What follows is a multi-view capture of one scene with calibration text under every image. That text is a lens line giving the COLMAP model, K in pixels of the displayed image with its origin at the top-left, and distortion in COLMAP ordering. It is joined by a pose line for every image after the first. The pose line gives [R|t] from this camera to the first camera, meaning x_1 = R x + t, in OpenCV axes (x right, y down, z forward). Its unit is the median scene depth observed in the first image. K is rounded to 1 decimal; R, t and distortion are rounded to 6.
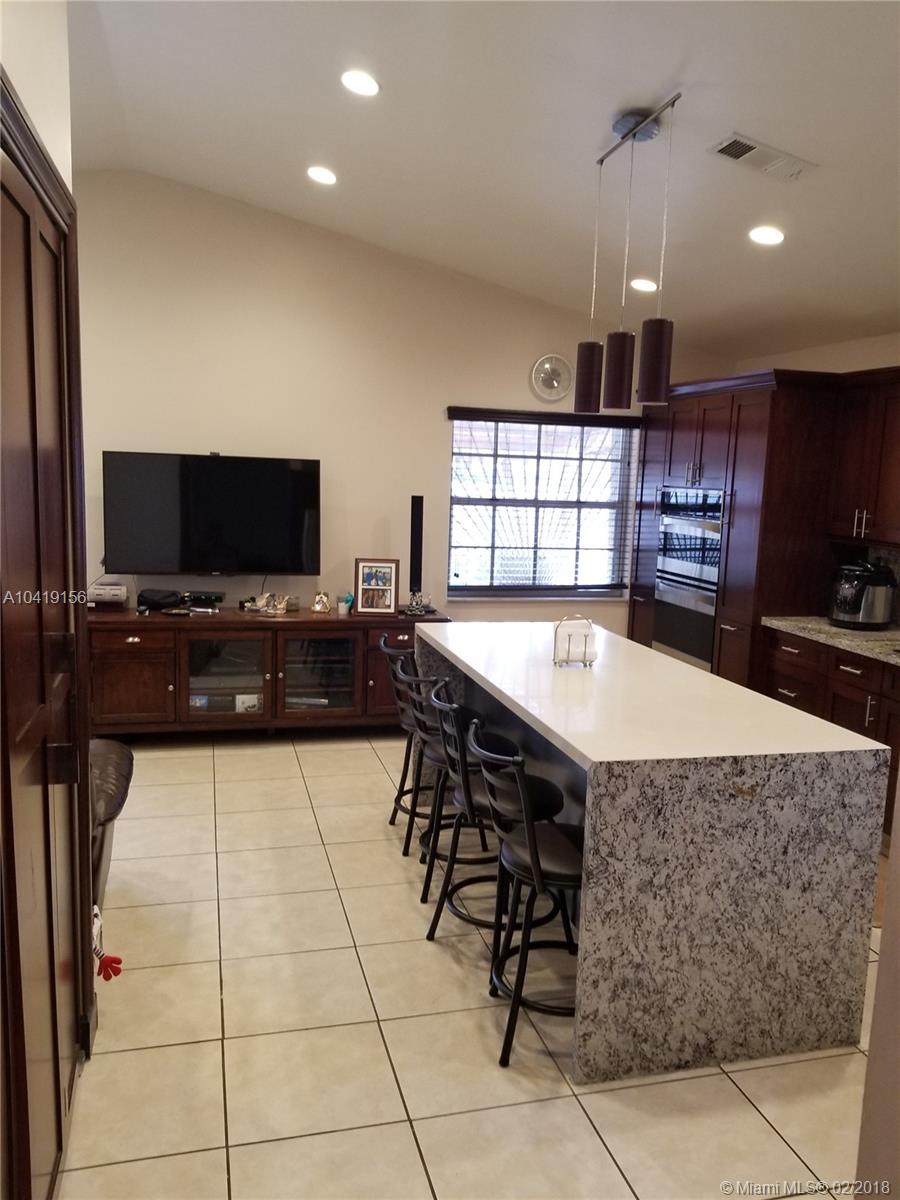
lens RADIAL K [[935.5, 0, 456.4], [0, 935.5, 598.5], [0, 0, 1]] dist [0.081213, -0.140250]
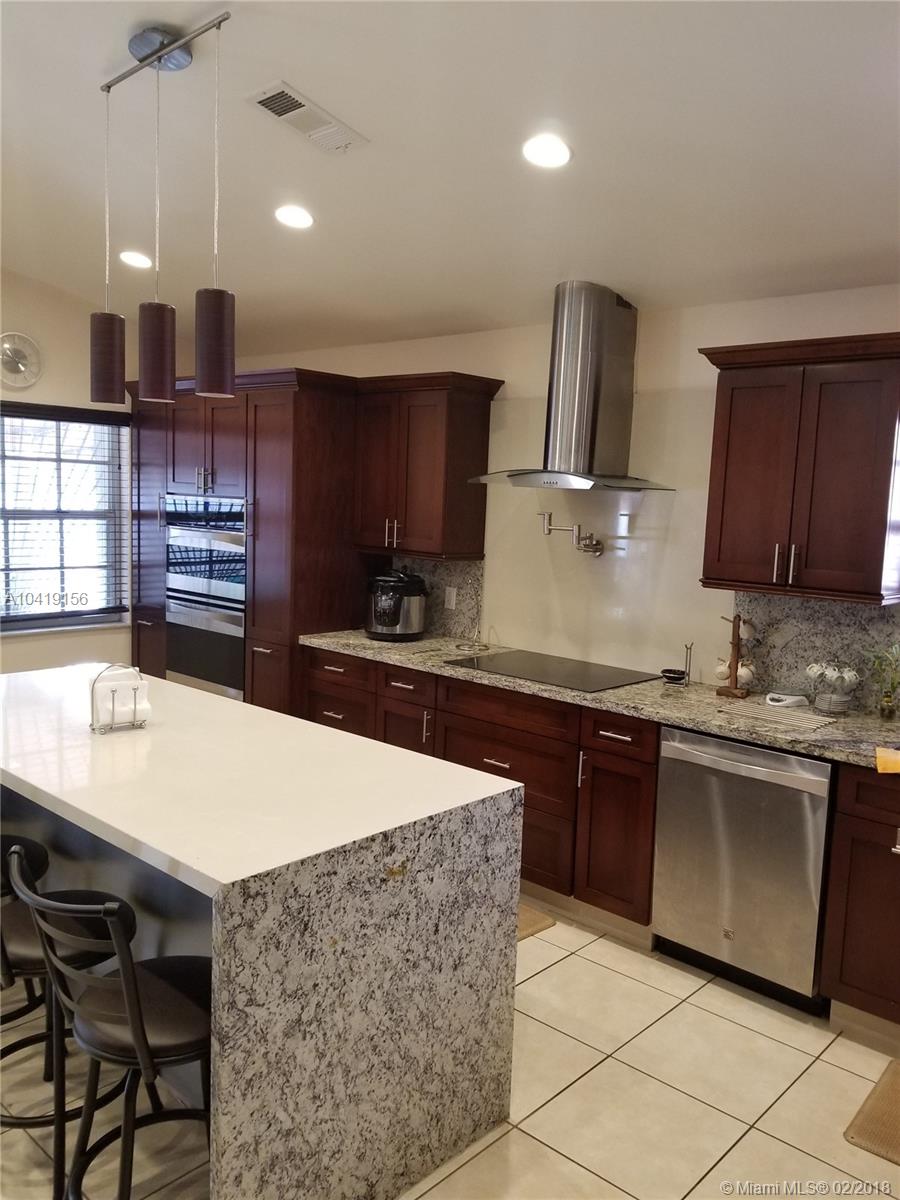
lens RADIAL K [[935.5, 0, 455.5], [0, 935.5, 590.6], [0, 0, 1]] dist [0.081213, -0.140250]
pose [[0.840219, -0.060758, 0.538832, -0.058460], [0.066813, 0.997731, 0.008319, -0.032350], [-0.538115, 0.029011, 0.842372, 0.207552]]
